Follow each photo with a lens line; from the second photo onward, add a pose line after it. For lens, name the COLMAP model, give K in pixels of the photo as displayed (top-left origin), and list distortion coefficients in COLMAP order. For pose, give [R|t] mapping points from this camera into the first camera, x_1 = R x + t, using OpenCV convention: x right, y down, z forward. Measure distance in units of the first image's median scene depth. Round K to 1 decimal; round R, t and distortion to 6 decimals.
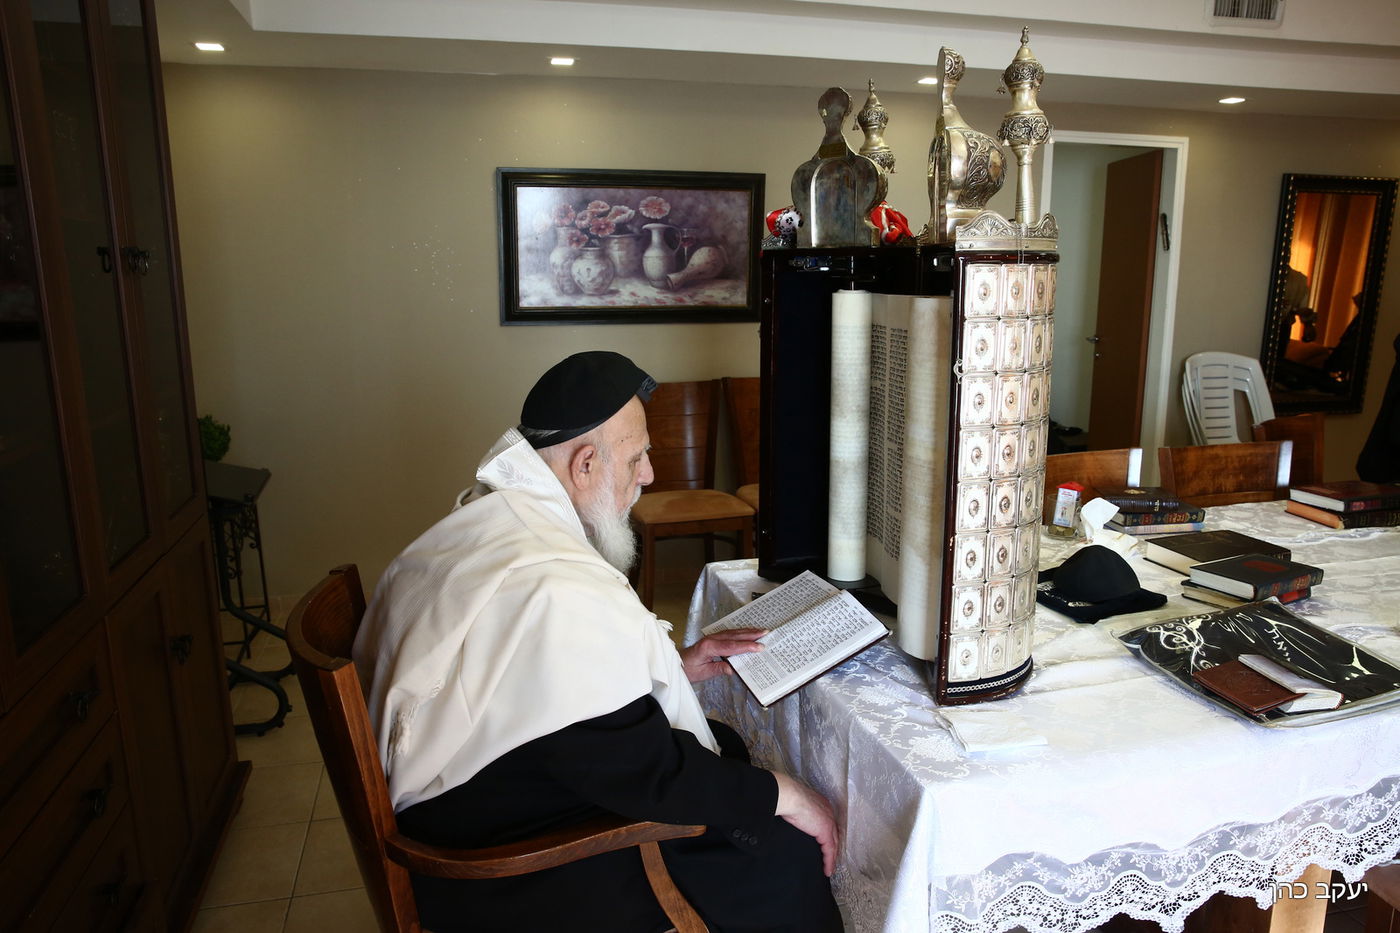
lens RADIAL K [[1009.3, 0, 698.2], [0, 1009.3, 485.0], [0, 0, 1]] dist [-0.132629, 0.107087]
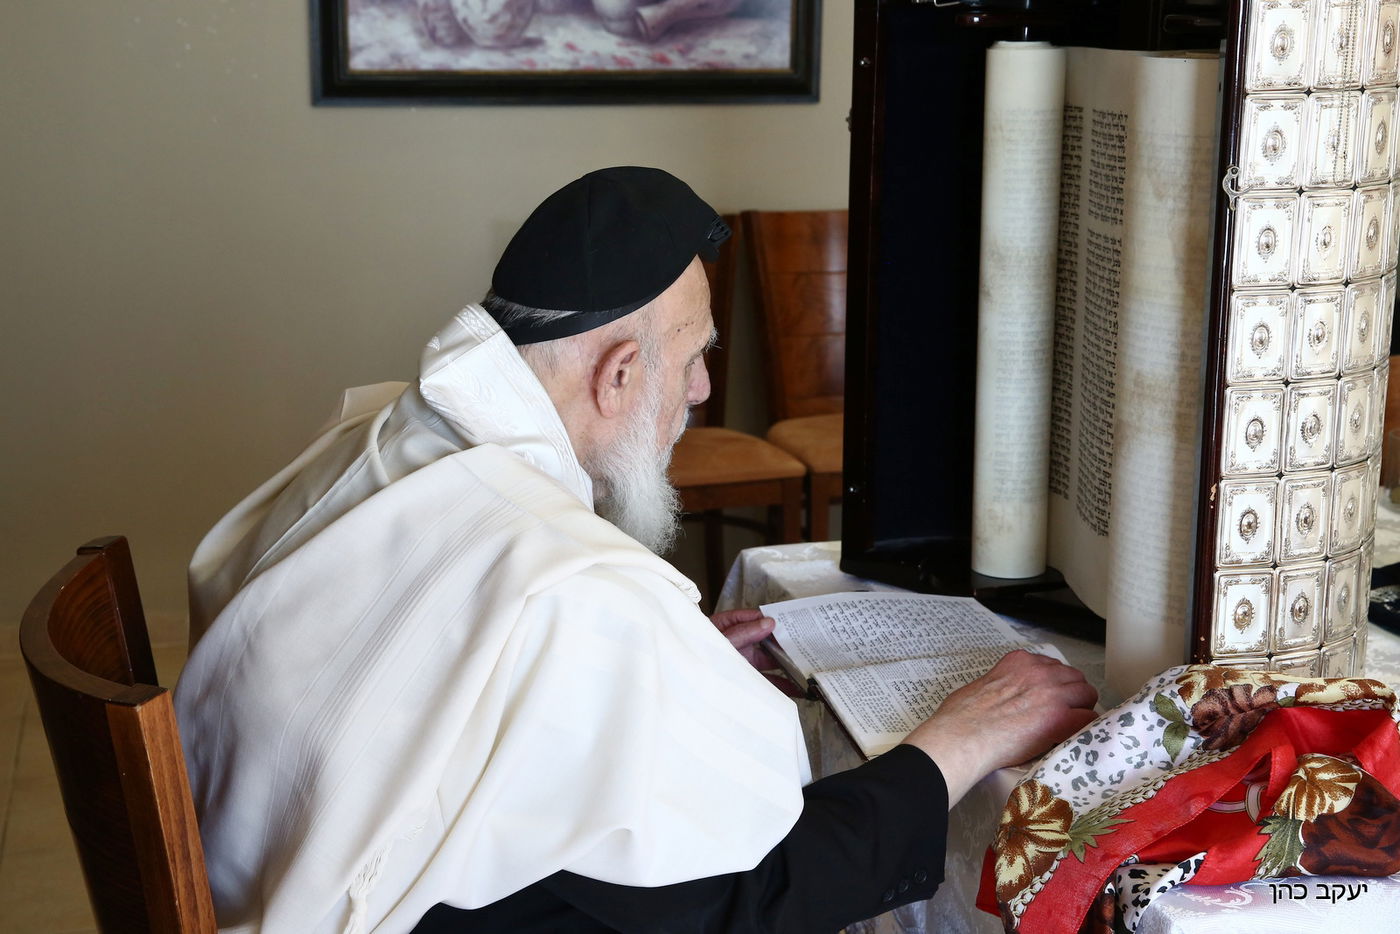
lens RADIAL K [[2074.6, 0, 632.9], [0, 2074.6, 465.0], [0, 0, 1]] dist [0.089857, -0.008443]
pose [[0.999968, 0.005387, -0.005830, -0.060627], [-0.005319, 0.999919, 0.011562, 0.026870], [0.005892, -0.011531, 0.999916, -0.160393]]
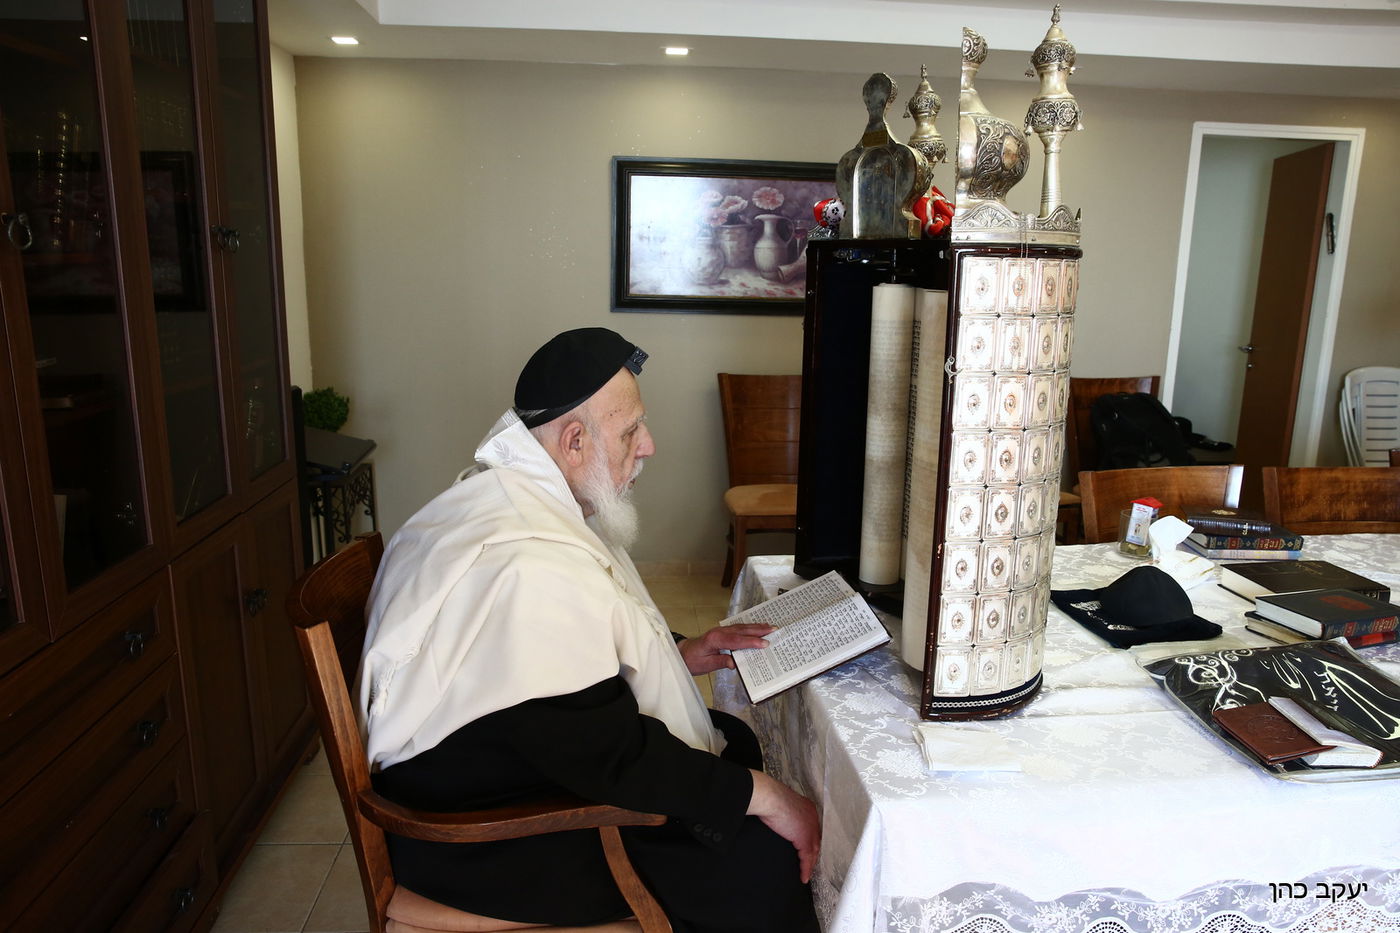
lens RADIAL K [[1009.3, 0, 698.2], [0, 1009.3, 485.0], [0, 0, 1]] dist [-0.132629, 0.107087]
pose [[0.983893, 0.058944, -0.168758, 0.169884], [-0.057808, 0.998260, 0.011645, -0.001616], [0.169150, -0.001702, 0.985589, 0.022070]]
